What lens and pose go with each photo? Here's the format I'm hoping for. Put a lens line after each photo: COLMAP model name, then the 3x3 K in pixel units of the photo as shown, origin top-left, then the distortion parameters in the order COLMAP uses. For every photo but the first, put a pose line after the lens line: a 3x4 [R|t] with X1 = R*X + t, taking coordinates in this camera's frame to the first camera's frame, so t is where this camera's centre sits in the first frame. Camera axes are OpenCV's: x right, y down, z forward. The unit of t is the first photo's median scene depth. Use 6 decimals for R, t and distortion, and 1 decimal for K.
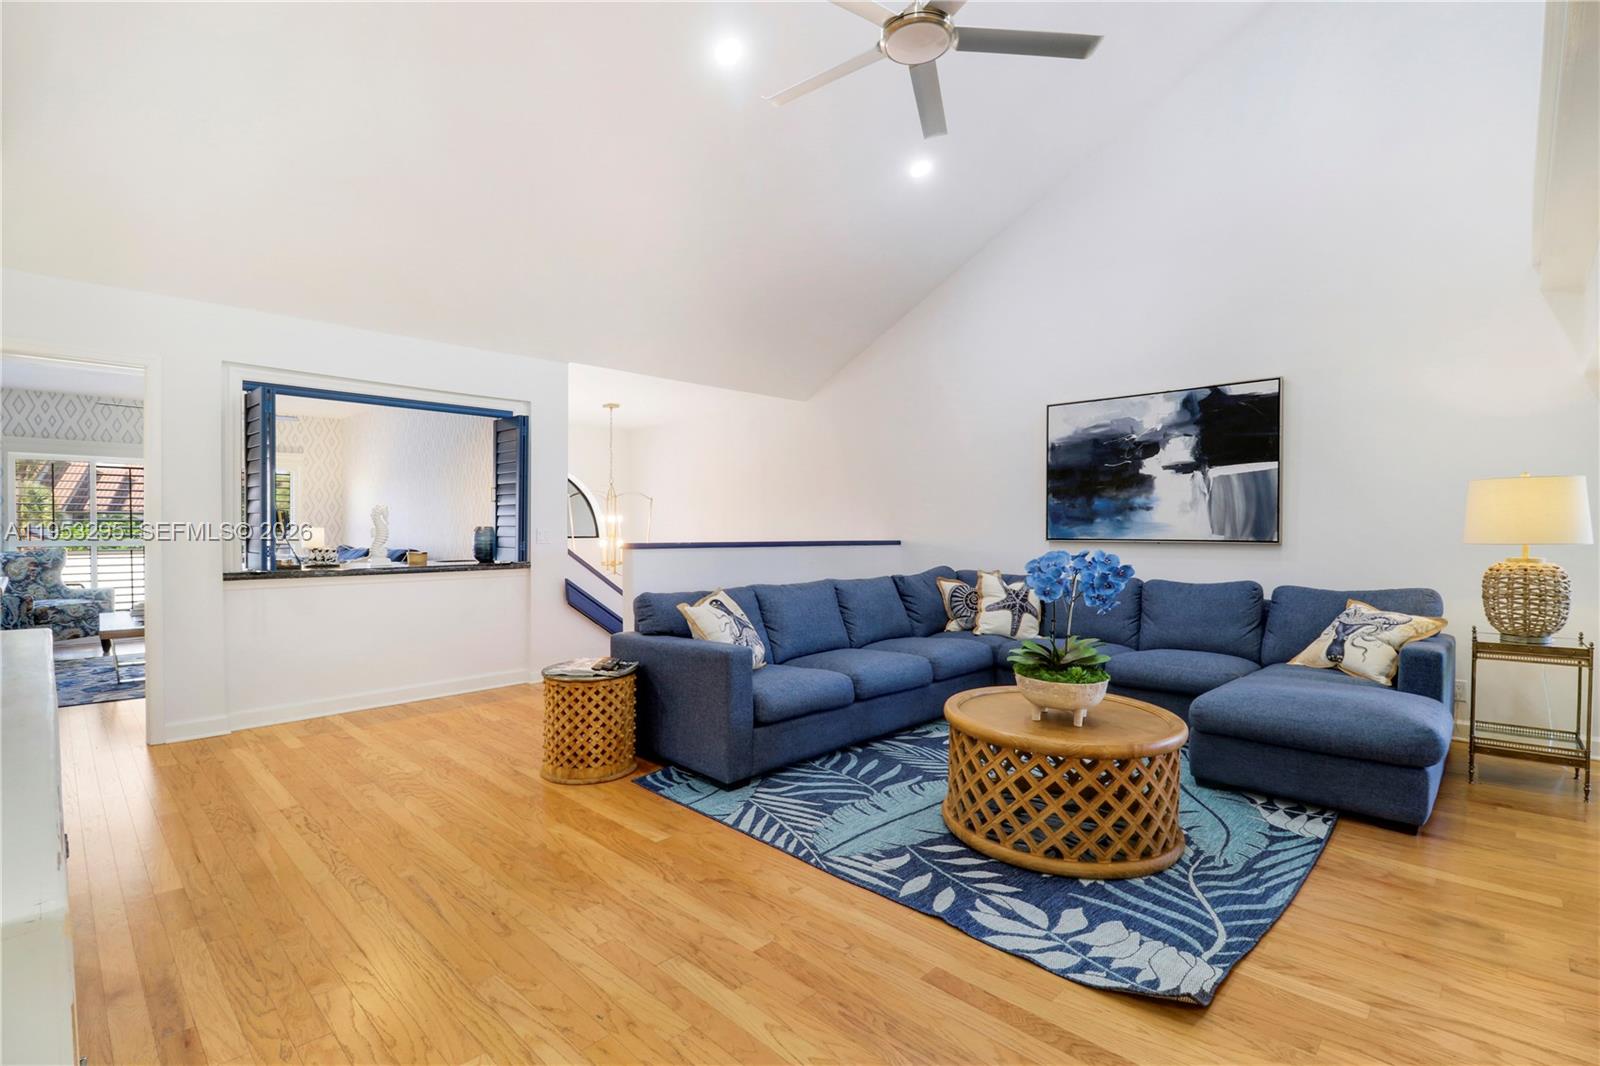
lens RADIAL K [[738.9, 0, 806.5], [0, 738.9, 540.0], [0, 0, 1]] dist [0.006181, -0.015394]
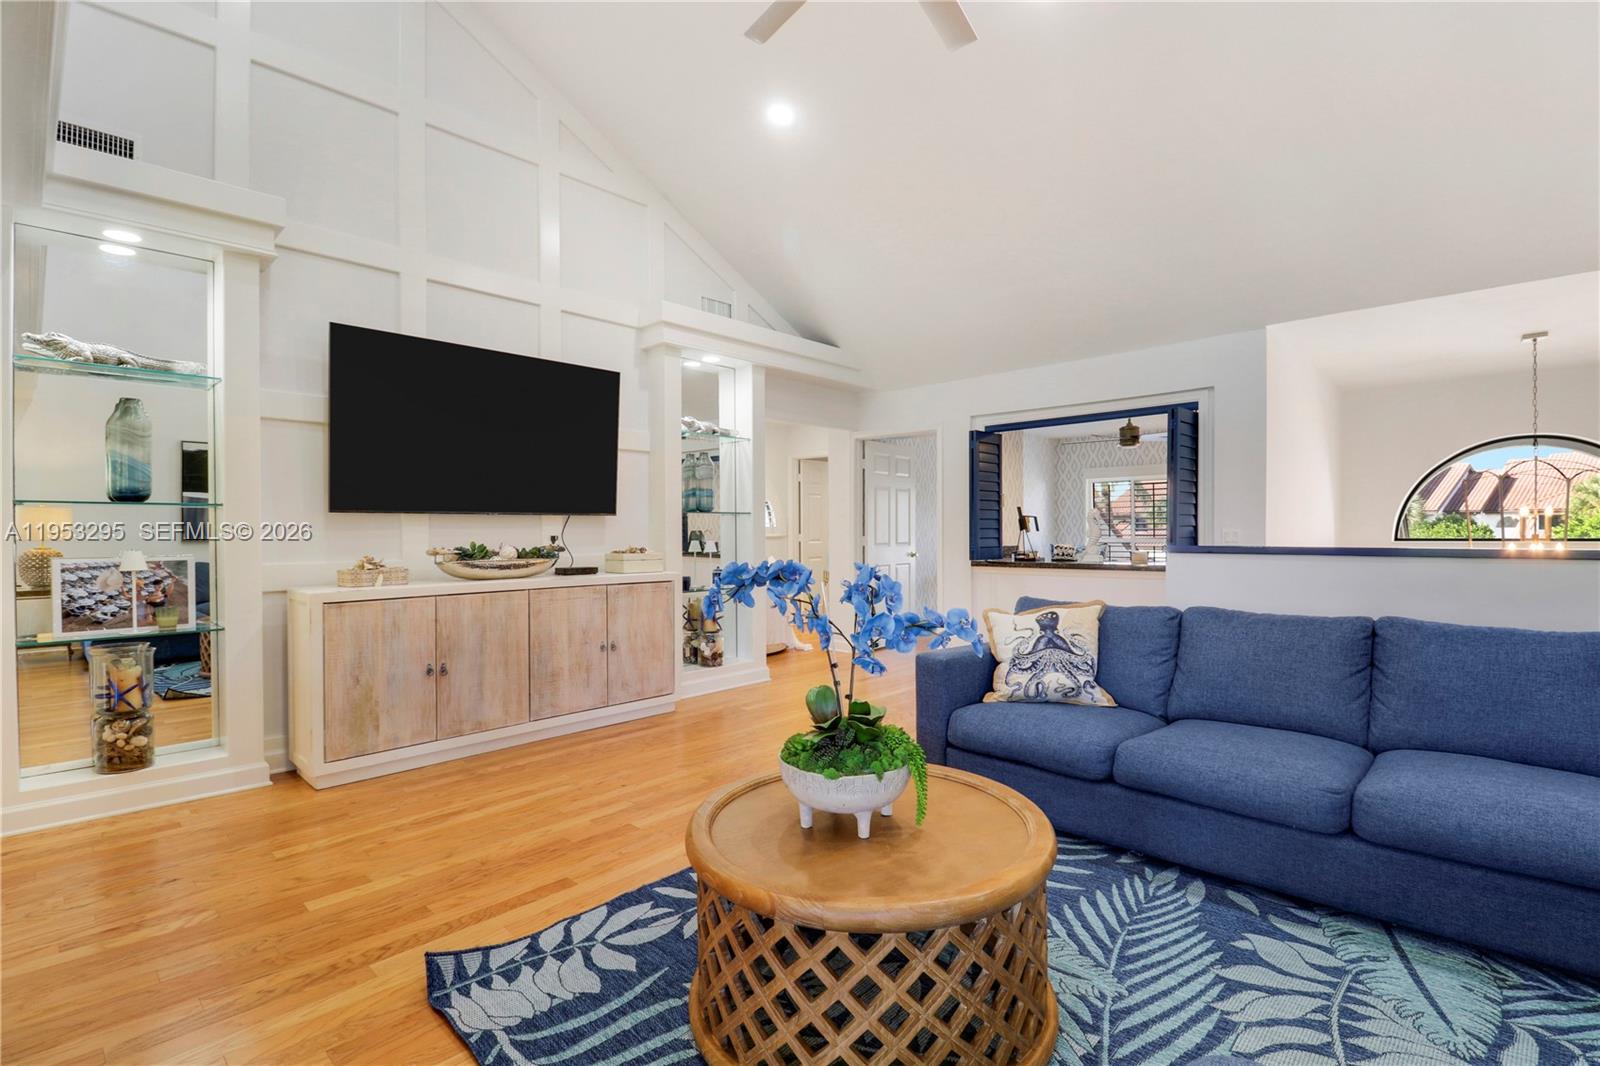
lens RADIAL K [[738.9, 0, 806.5], [0, 738.9, 540.0], [0, 0, 1]] dist [0.006181, -0.015394]
pose [[0.010531, 0.008616, -0.999907, 1.143009], [-0.005696, 0.999947, 0.008556, -0.013236], [0.999928, 0.005605, 0.010579, 1.101252]]
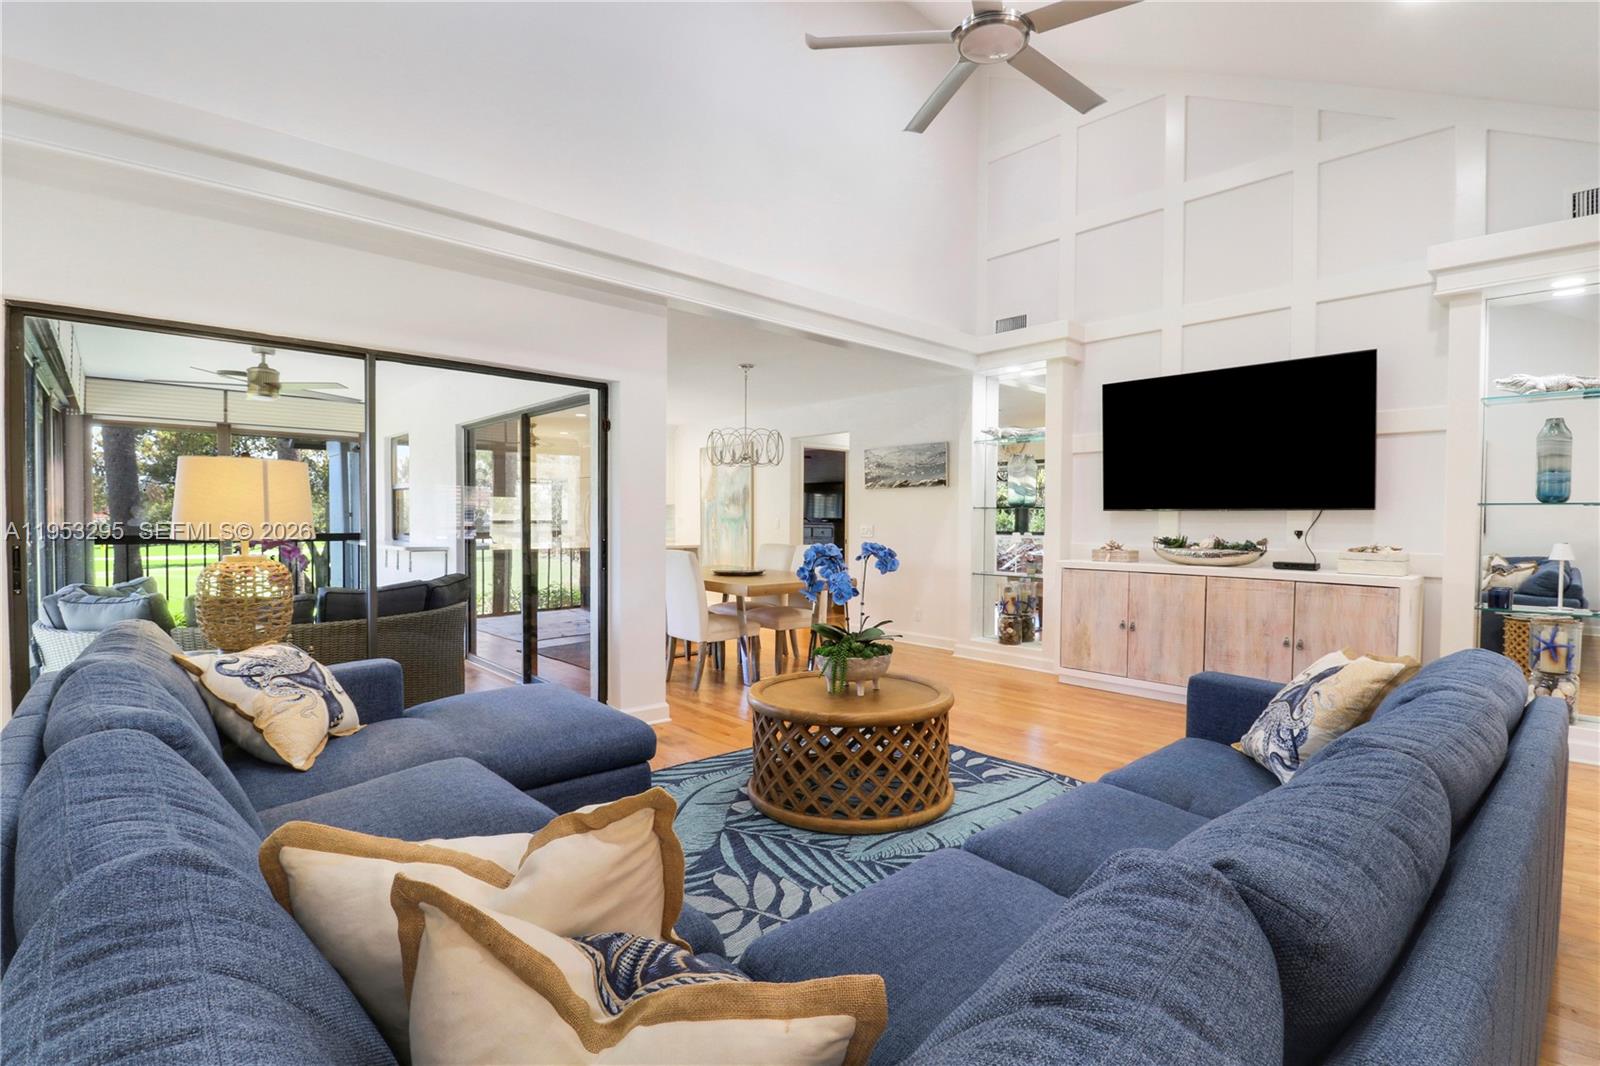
lens RADIAL K [[738.9, 0, 806.5], [0, 738.9, 540.0], [0, 0, 1]] dist [0.006181, -0.015394]
pose [[-0.997941, -0.013583, 0.062678, 0.398906], [-0.011152, 0.999178, 0.038966, -0.040297], [-0.063156, 0.038187, -0.997273, 2.465639]]
